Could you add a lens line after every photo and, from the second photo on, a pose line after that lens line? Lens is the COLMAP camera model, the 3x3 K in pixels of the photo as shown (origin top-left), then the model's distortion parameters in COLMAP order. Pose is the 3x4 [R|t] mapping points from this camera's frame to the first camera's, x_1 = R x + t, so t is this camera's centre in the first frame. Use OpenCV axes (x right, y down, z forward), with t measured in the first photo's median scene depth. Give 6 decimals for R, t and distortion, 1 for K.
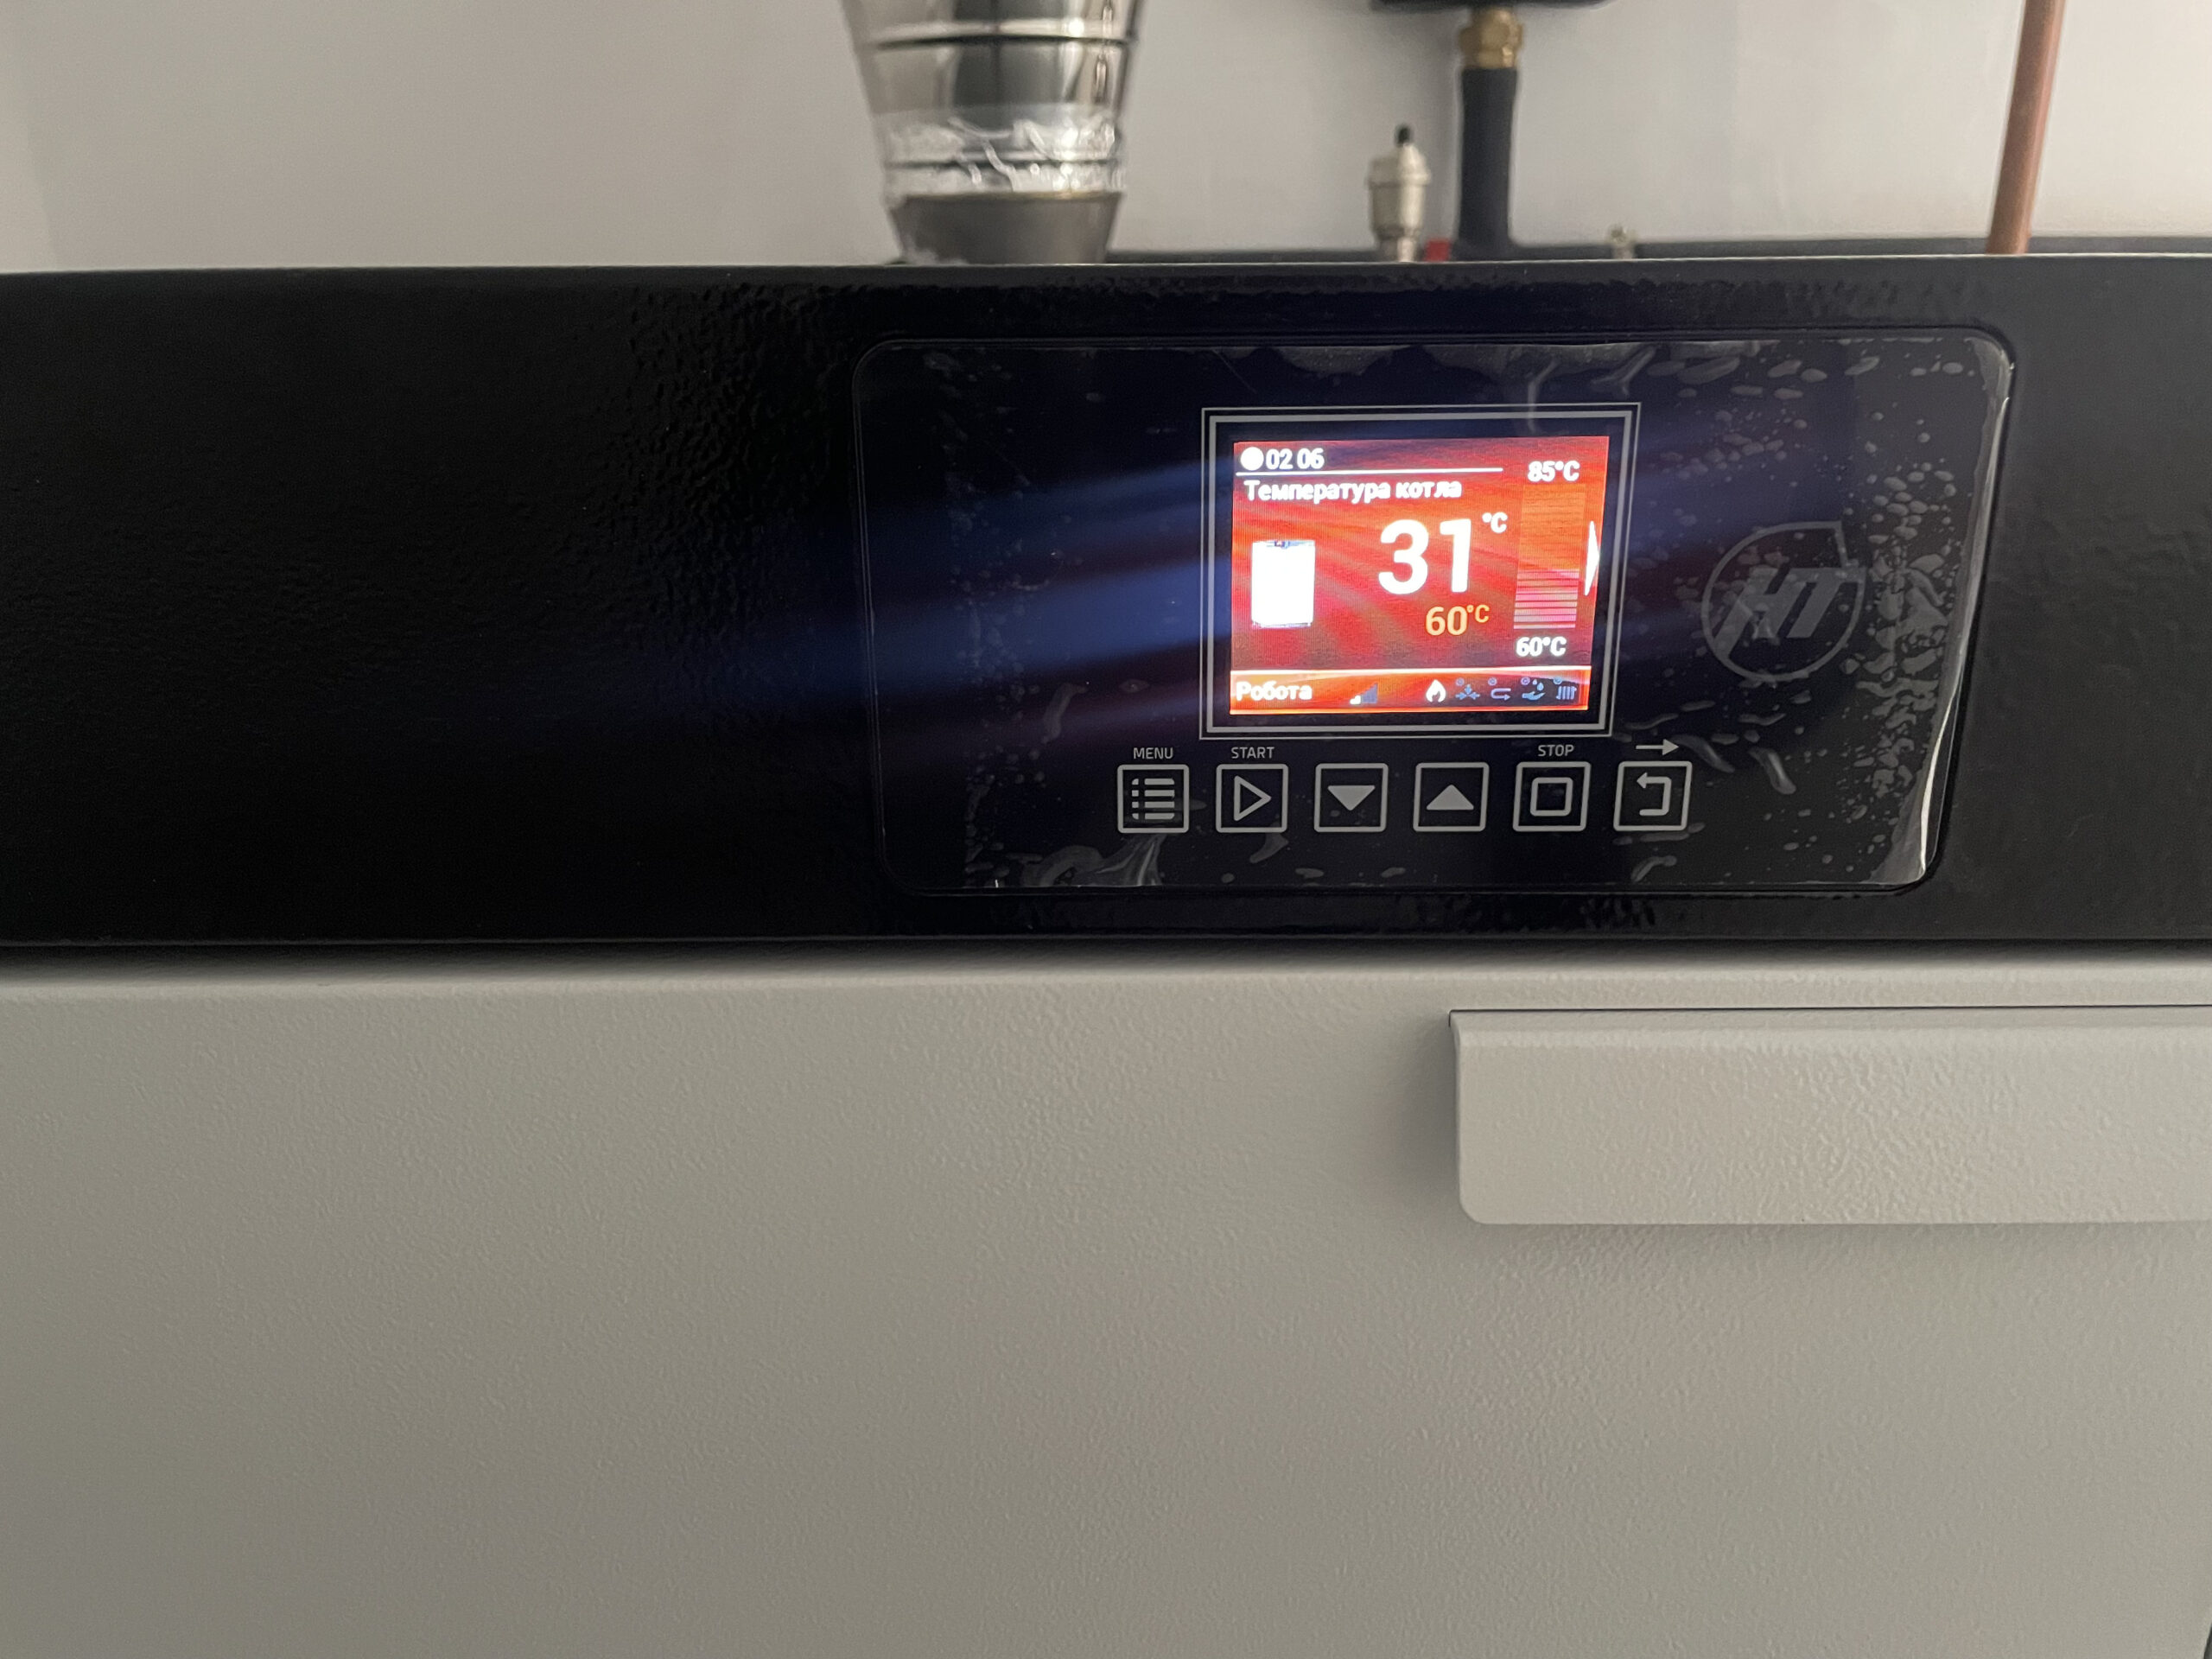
lens RADIAL K [[1689.6, 0, 1113.0], [0, 1689.6, 827.5], [0, 0, 1]] dist [0.120676, -0.162641]
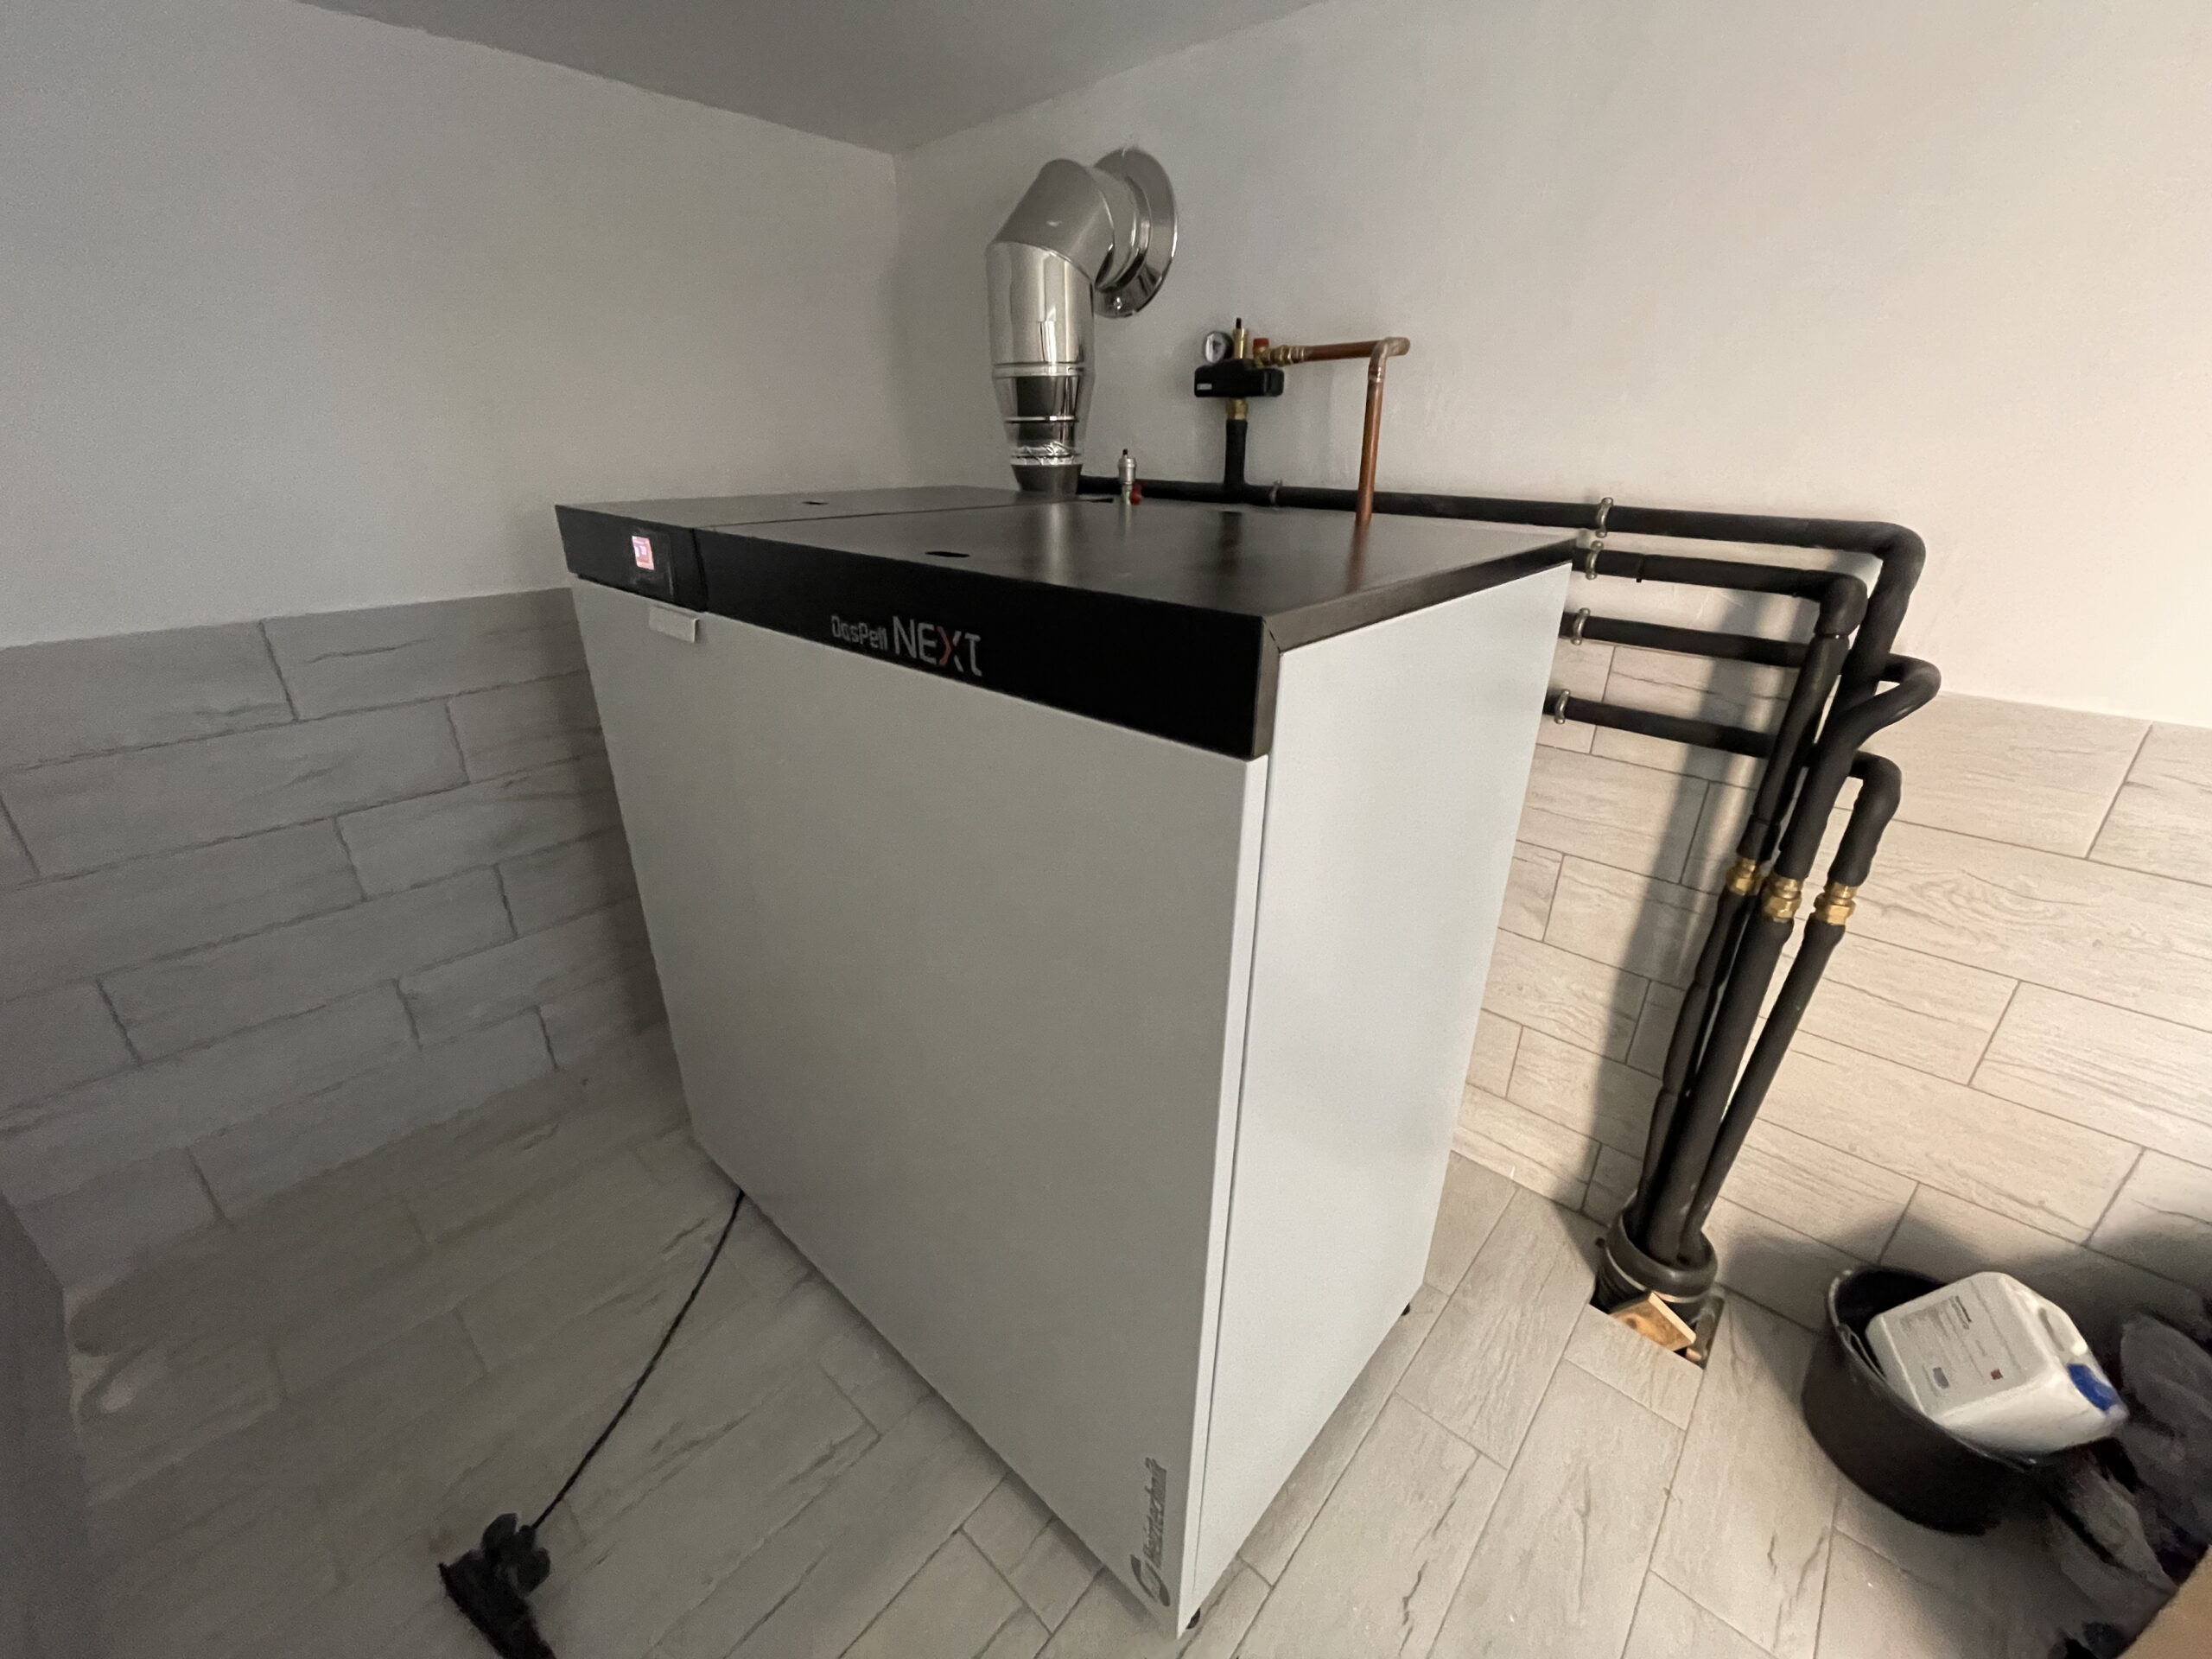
lens RADIAL K [[902.8, 0, 1101.2], [0, 902.8, 829.6], [0, 0, 1]] dist [-0.003326, 0.000182]
pose [[0.747312, 0.285167, -0.600171, 5.194635], [-0.219637, 0.958469, 0.181926, -0.140553], [0.627124, -0.004136, 0.778908, -1.209119]]
